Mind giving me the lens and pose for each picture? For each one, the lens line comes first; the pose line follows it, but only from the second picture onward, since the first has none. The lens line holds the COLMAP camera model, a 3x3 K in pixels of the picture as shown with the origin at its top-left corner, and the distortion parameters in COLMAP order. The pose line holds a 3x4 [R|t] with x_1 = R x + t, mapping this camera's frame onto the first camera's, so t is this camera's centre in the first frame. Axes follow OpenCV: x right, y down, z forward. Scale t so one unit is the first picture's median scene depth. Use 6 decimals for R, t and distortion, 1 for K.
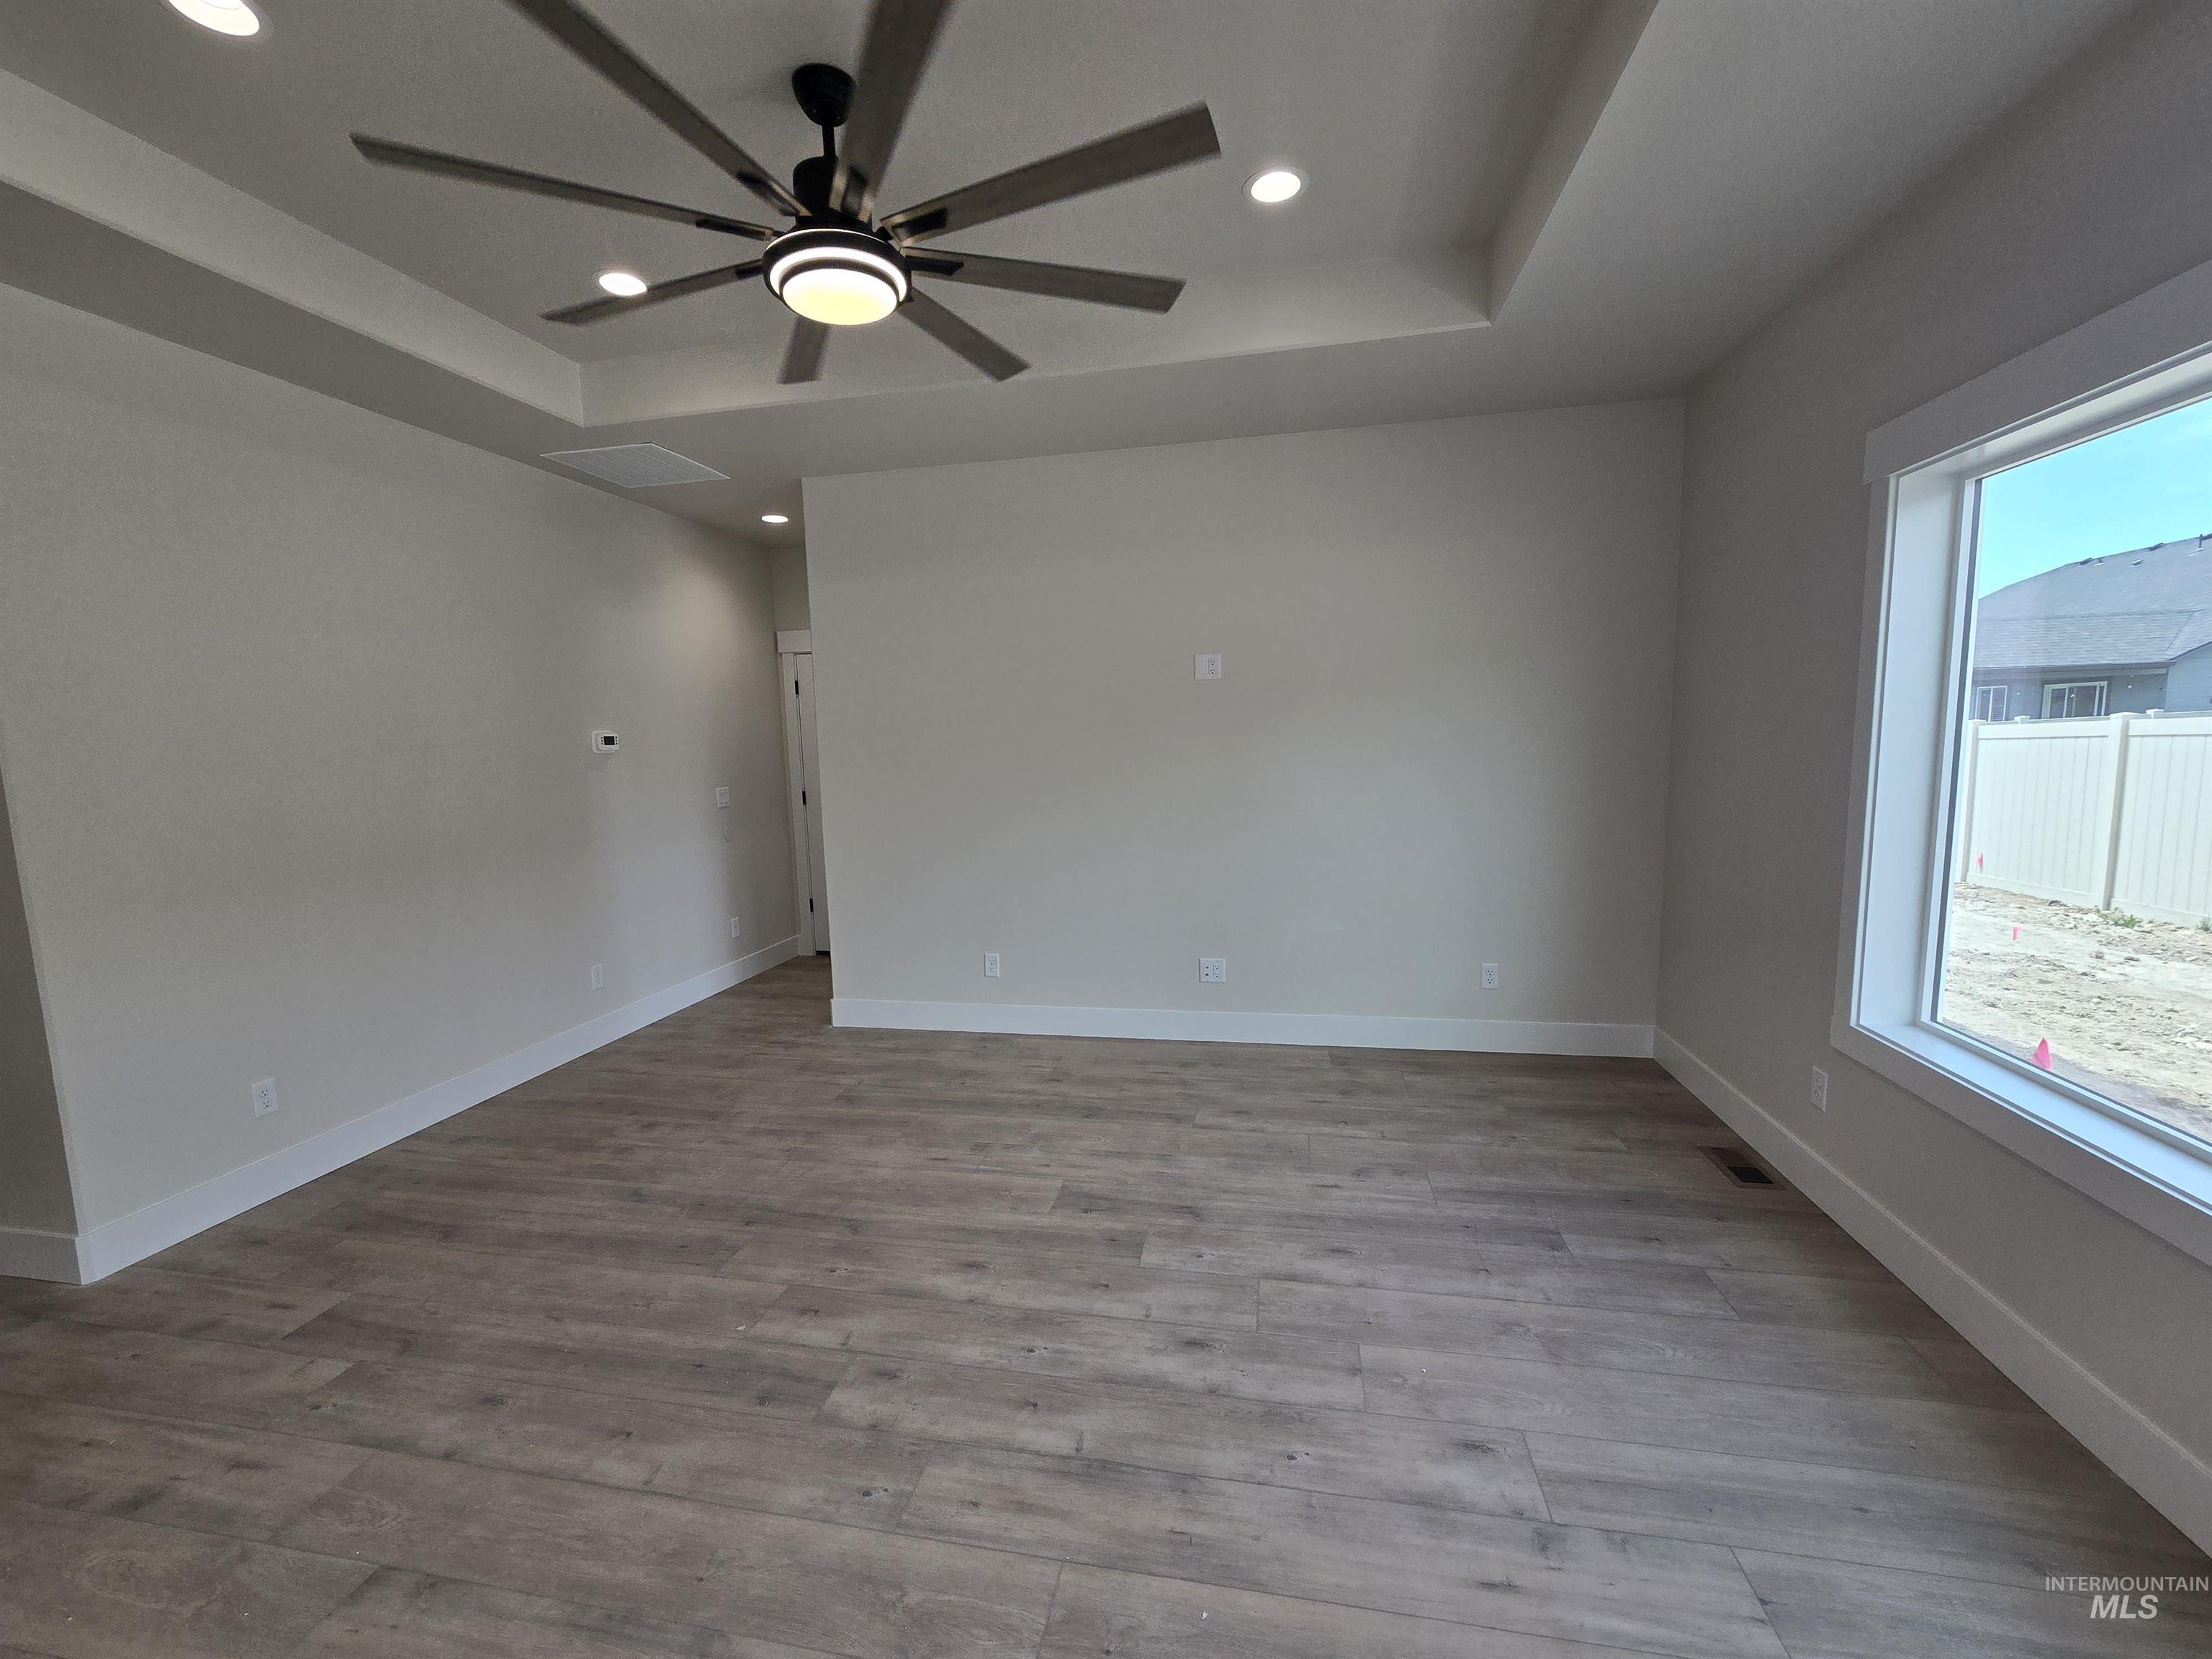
lens RADIAL K [[910.8, 0, 1098.1], [0, 910.8, 832.9], [0, 0, 1]] dist [-0.008875, 0.004228]
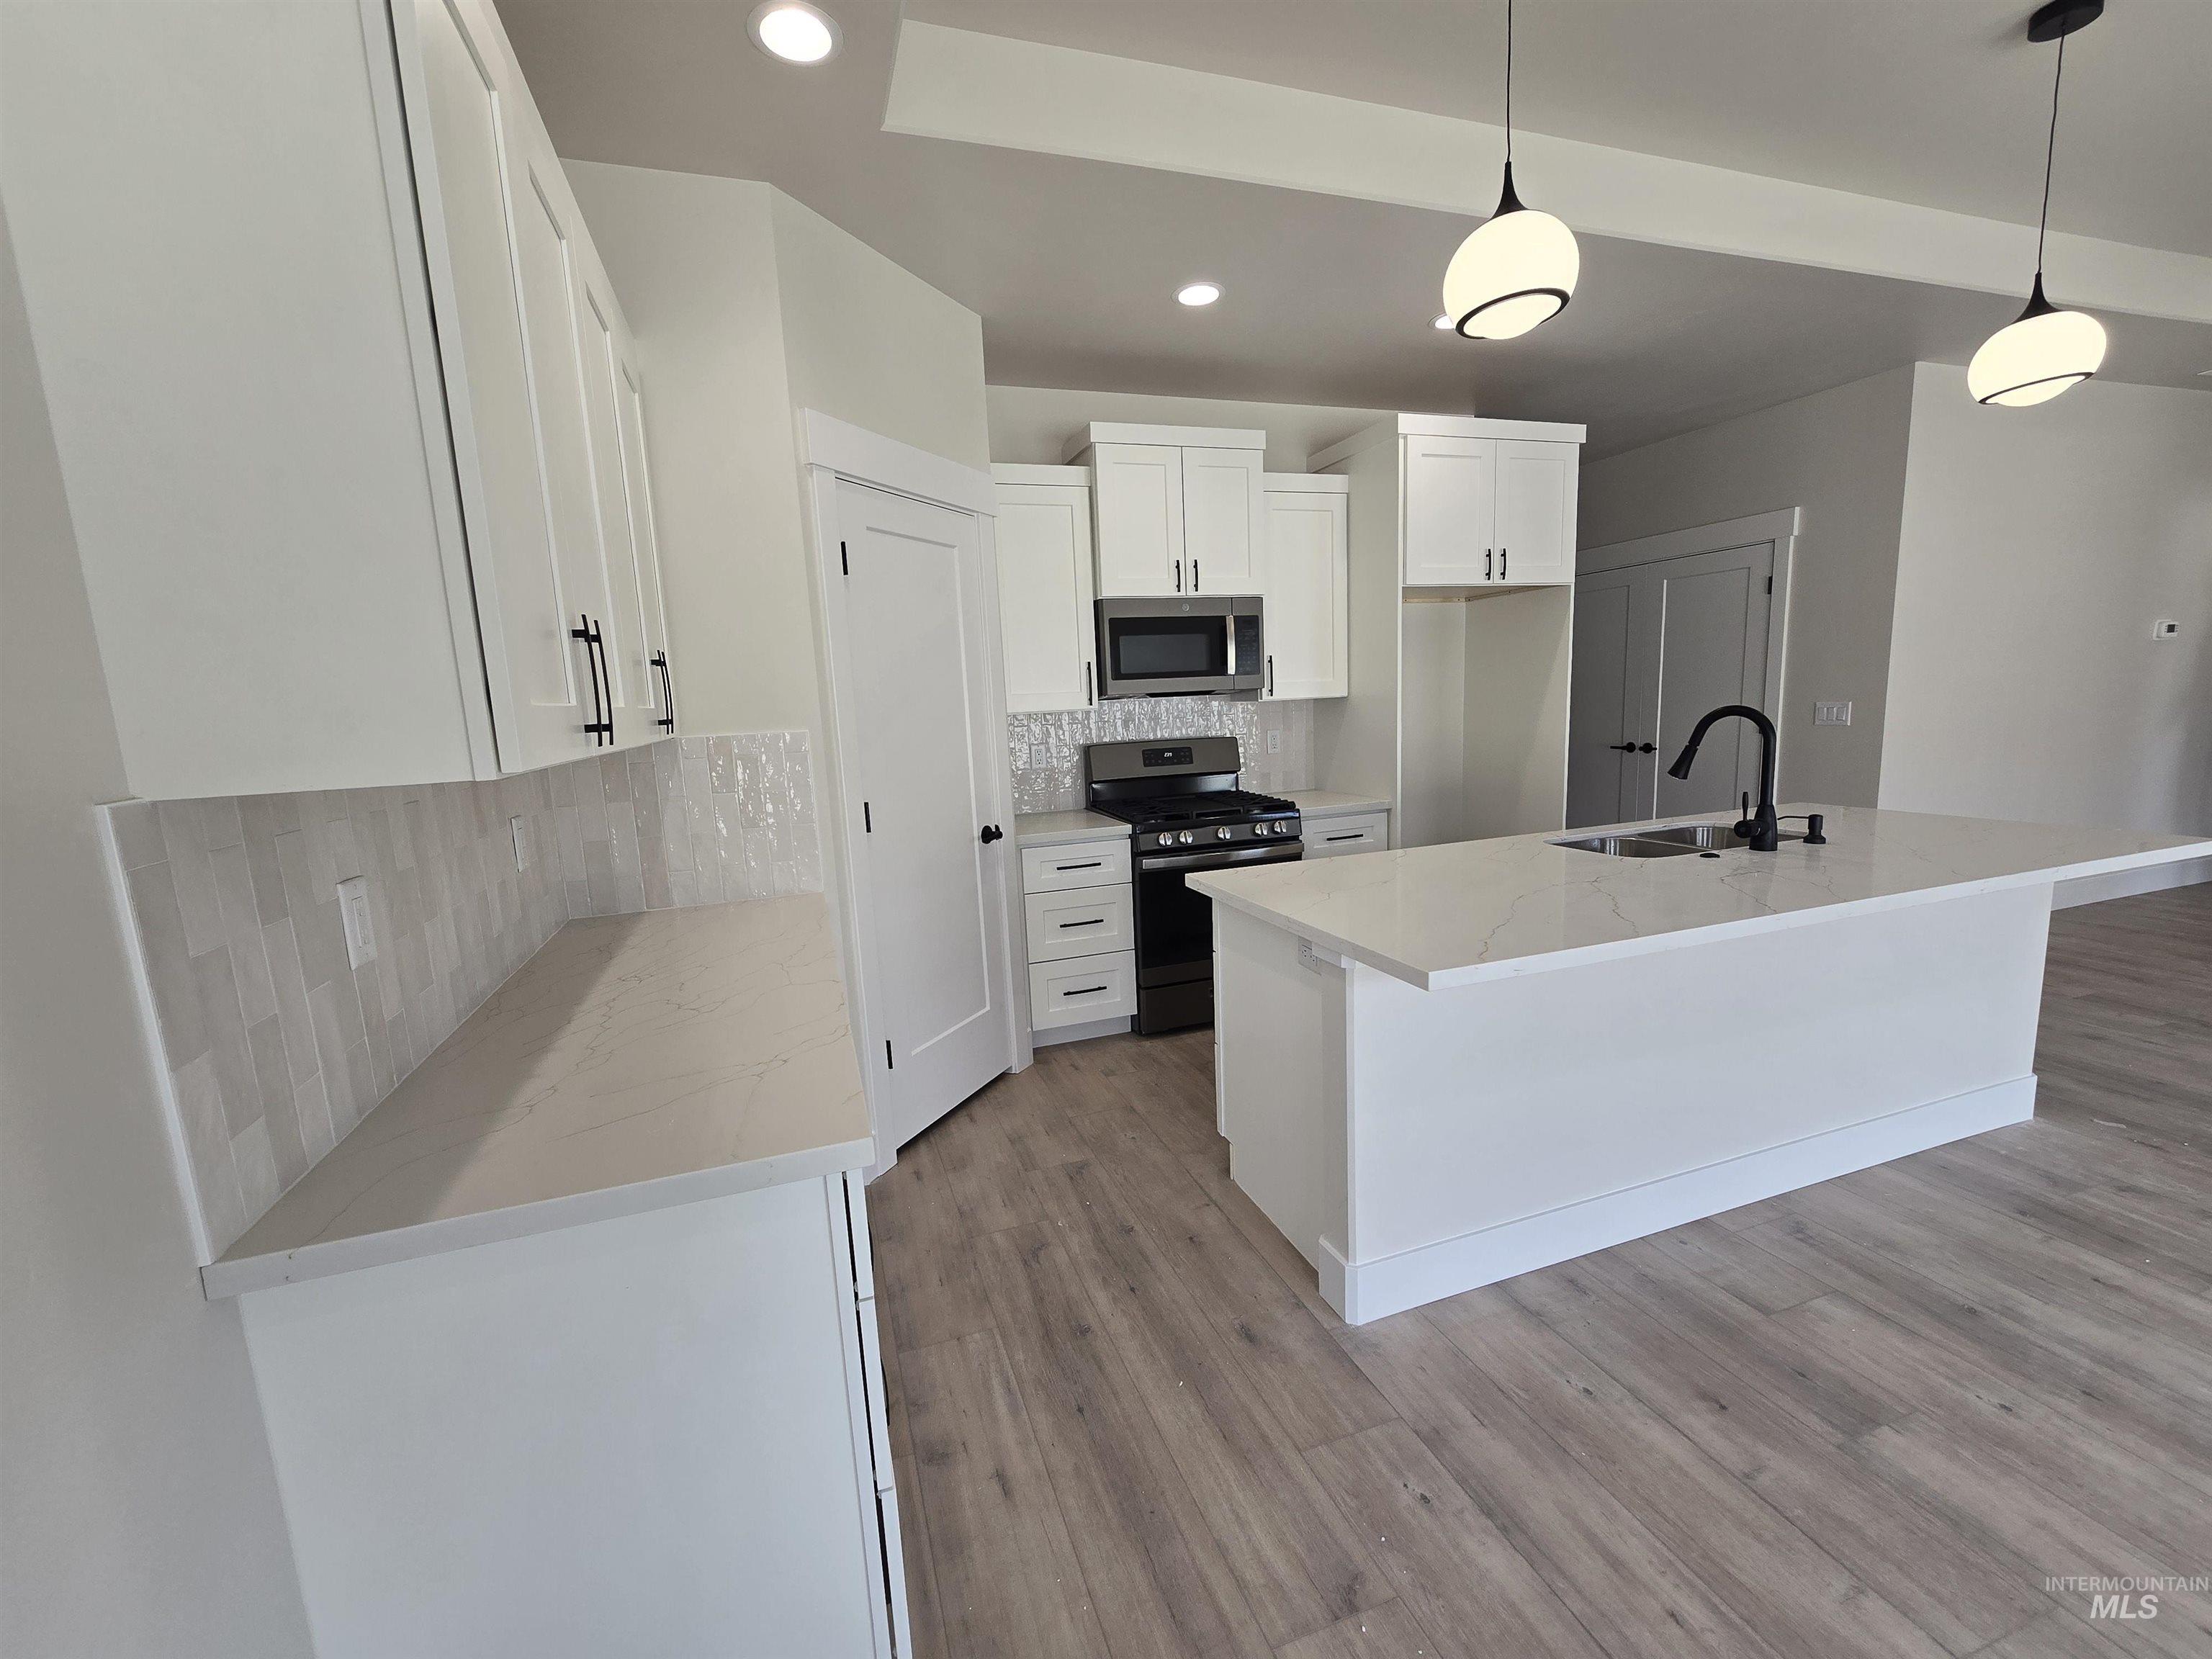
lens RADIAL K [[910.8, 0, 1095.5], [0, 910.8, 840.5], [0, 0, 1]] dist [-0.008875, 0.004228]
pose [[0.505362, 0.136364, -0.852064, -0.352106], [-0.057747, 0.990565, 0.124280, 0.141107], [0.860973, -0.013602, 0.508469, -1.046561]]
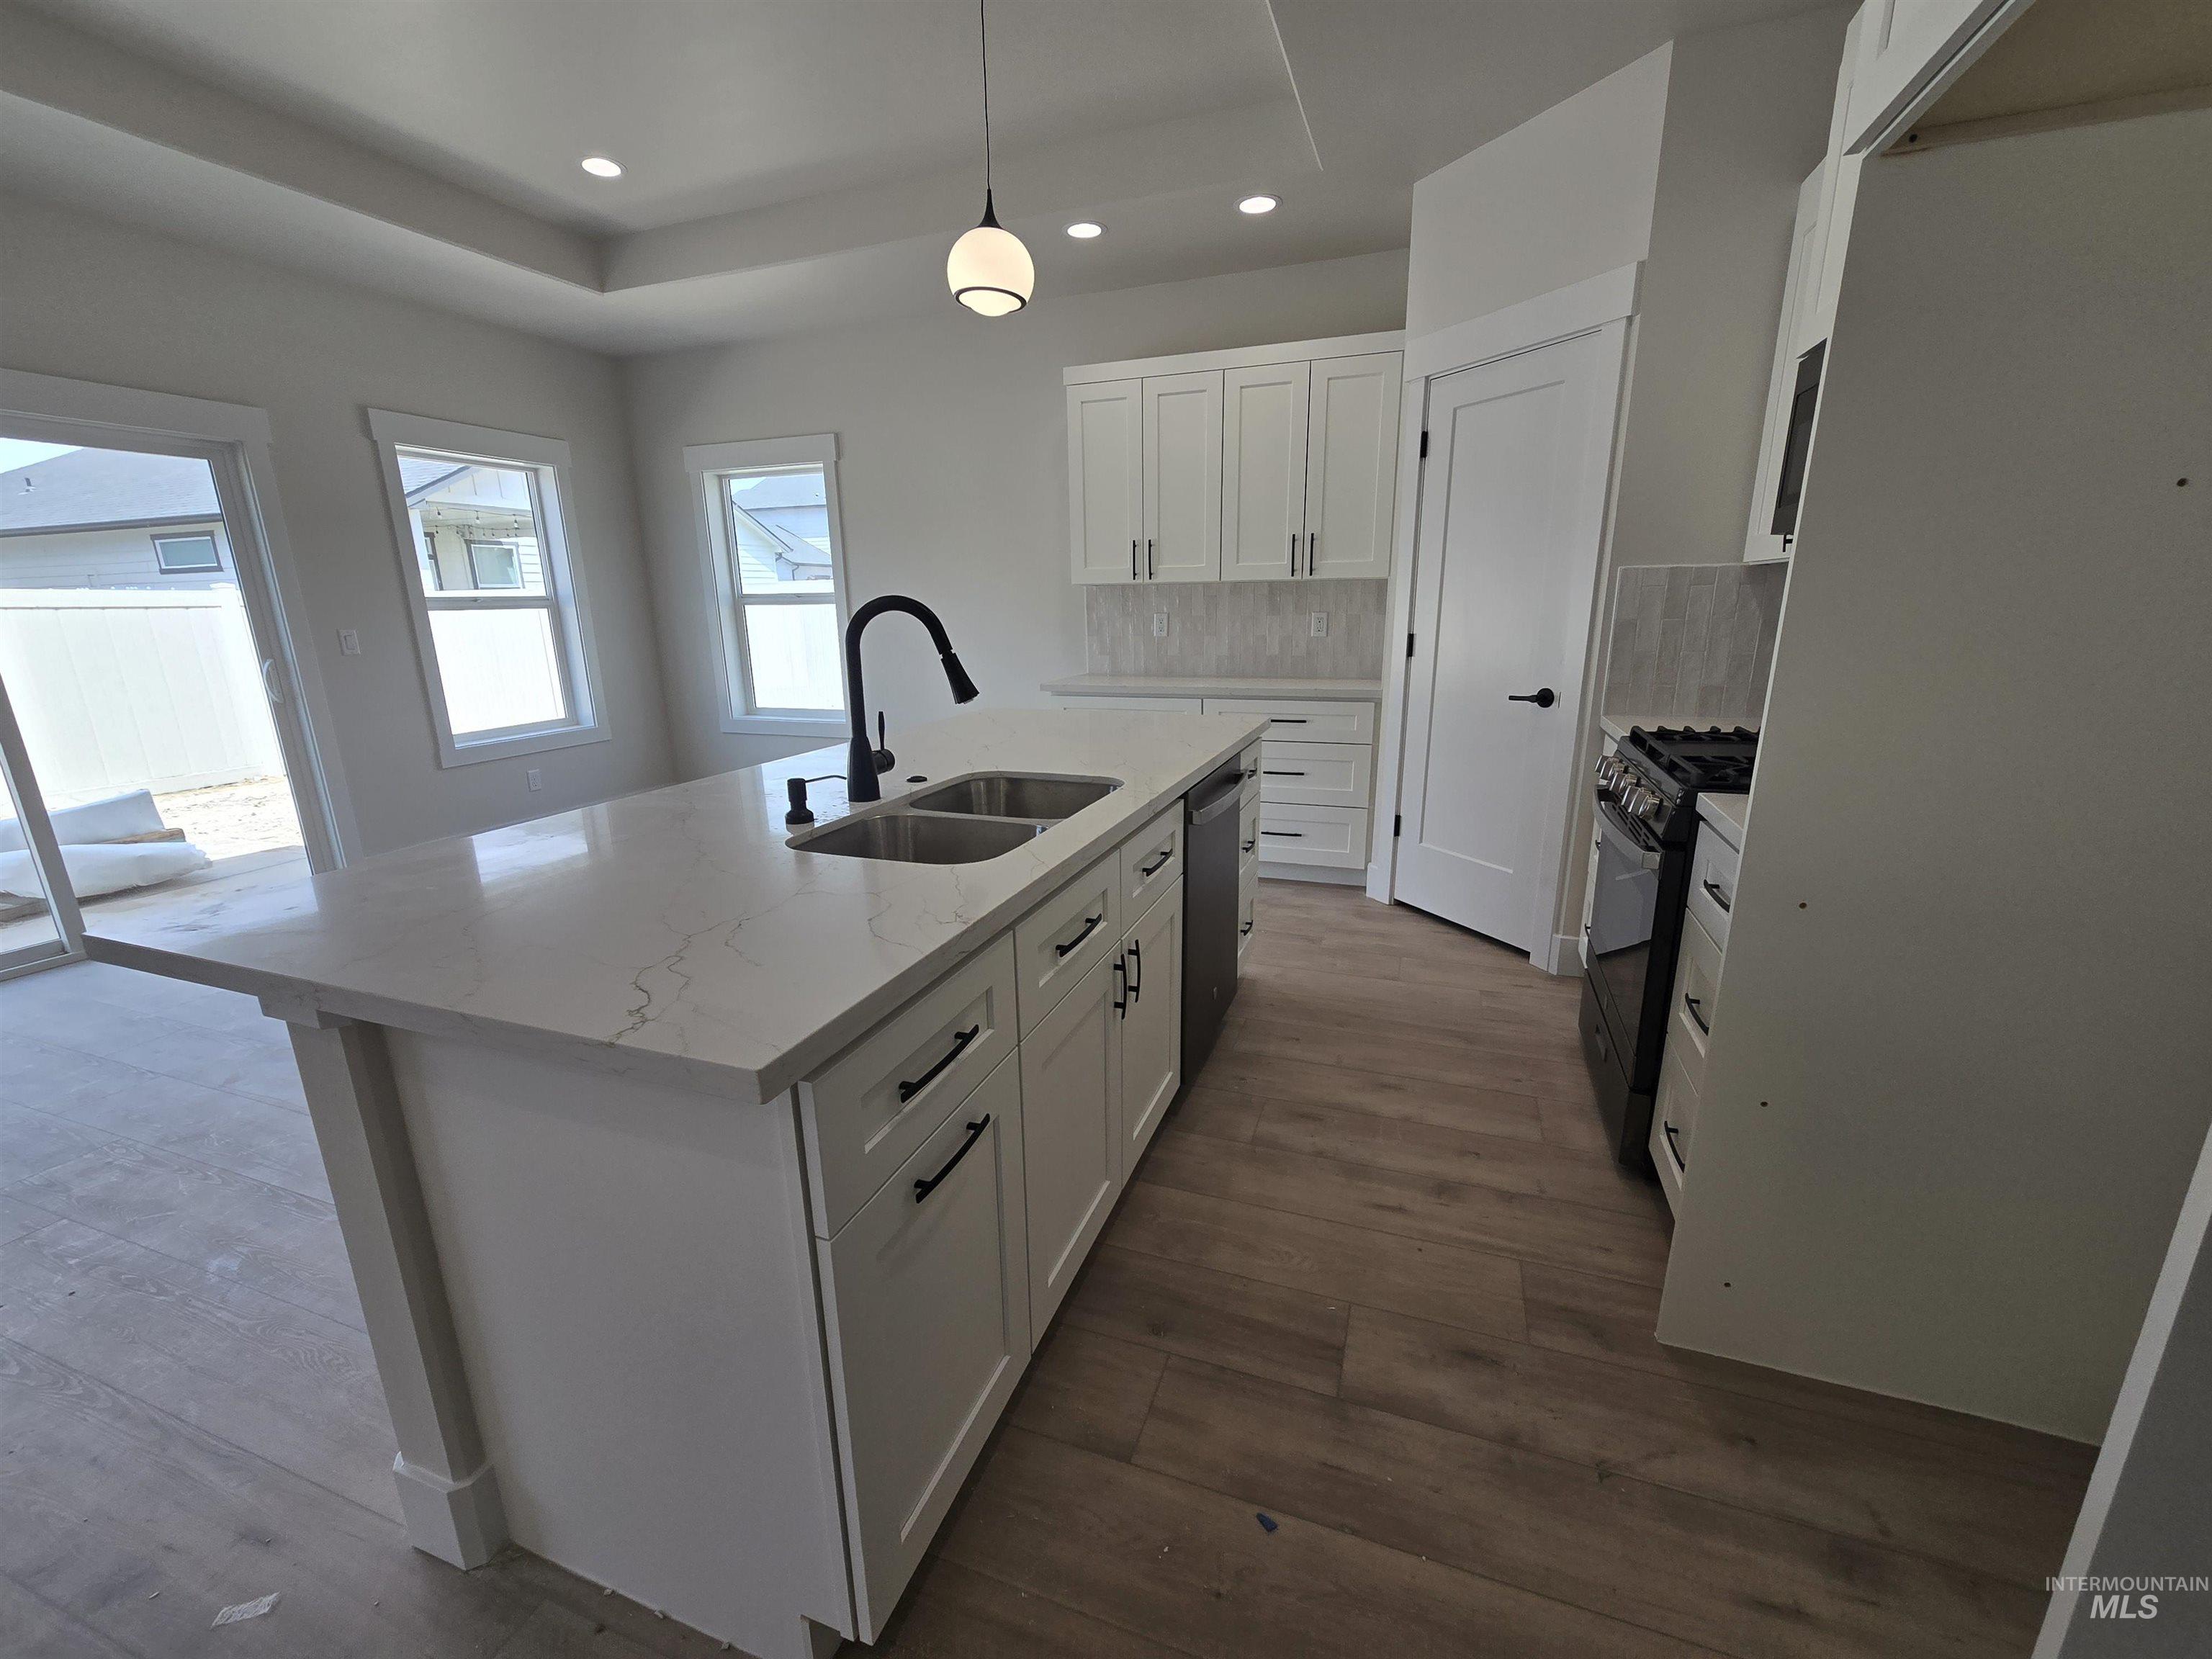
lens RADIAL K [[910.8, 0, 1097.7], [0, 910.8, 846.3], [0, 0, 1]] dist [-0.008875, 0.004228]
pose [[-0.987350, 0.002262, 0.158539, -1.033459], [0.059426, 0.932292, 0.356793, 0.032657], [-0.146998, 0.361701, -0.920633, 0.527908]]
